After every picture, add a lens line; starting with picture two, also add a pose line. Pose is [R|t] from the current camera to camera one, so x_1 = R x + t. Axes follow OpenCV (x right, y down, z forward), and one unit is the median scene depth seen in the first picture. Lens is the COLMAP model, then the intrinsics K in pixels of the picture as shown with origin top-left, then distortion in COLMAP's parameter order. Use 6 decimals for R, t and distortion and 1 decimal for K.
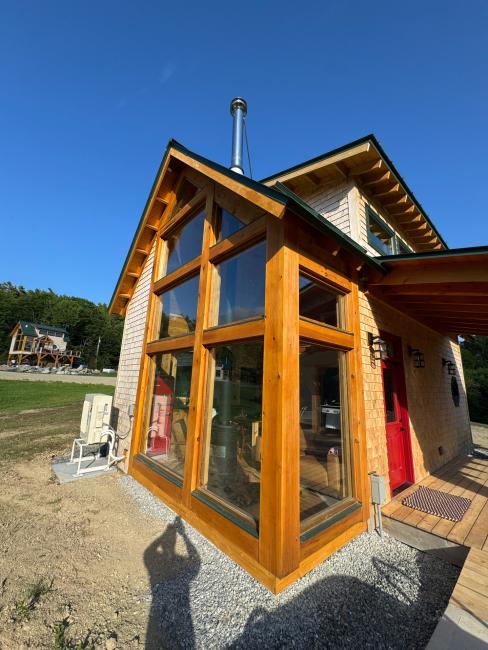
lens RADIAL K [[261.3, 0, 240.2], [0, 261.3, 327.2], [0, 0, 1]] dist [-0.001379, -0.001311]
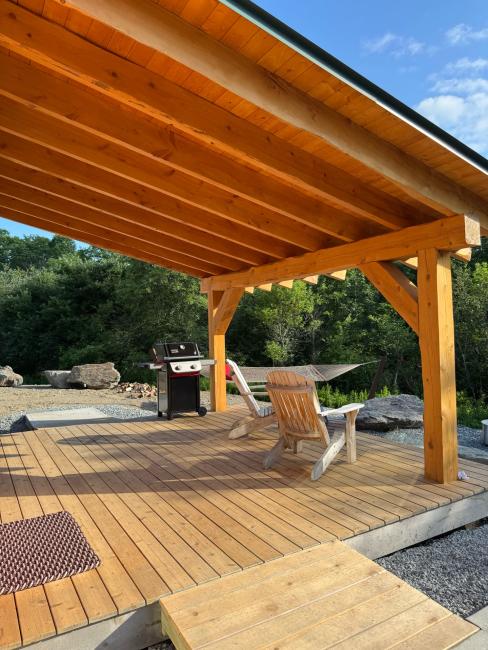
lens RADIAL K [[457.6, 0, 245.3], [0, 457.6, 320.2], [0, 0, 1]] dist [0.057355, -0.072155]
pose [[0.175381, -0.027493, 0.984117, 0.043396], [-0.170233, 0.983706, 0.057819, 0.178472], [-0.969671, -0.177669, 0.167843, 0.589460]]
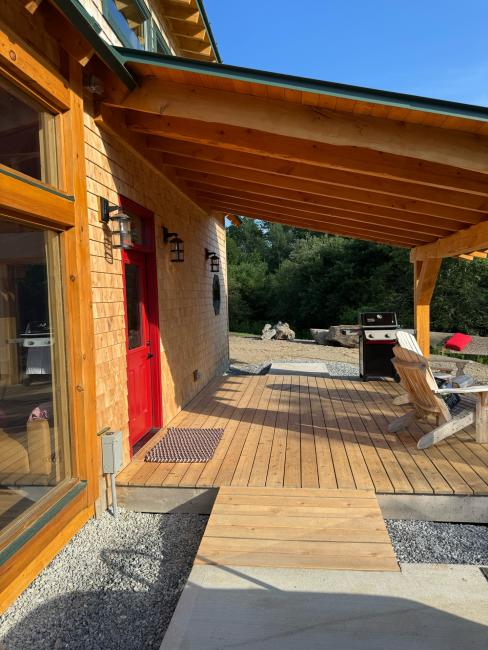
lens RADIAL K [[457.6, 0, 247.2], [0, 457.6, 319.8], [0, 0, 1]] dist [0.057355, -0.072155]
pose [[0.733480, -0.096720, 0.672795, 0.041528], [-0.086857, 0.968372, 0.233903, 0.015857], [-0.674139, -0.230000, 0.701881, 0.059257]]
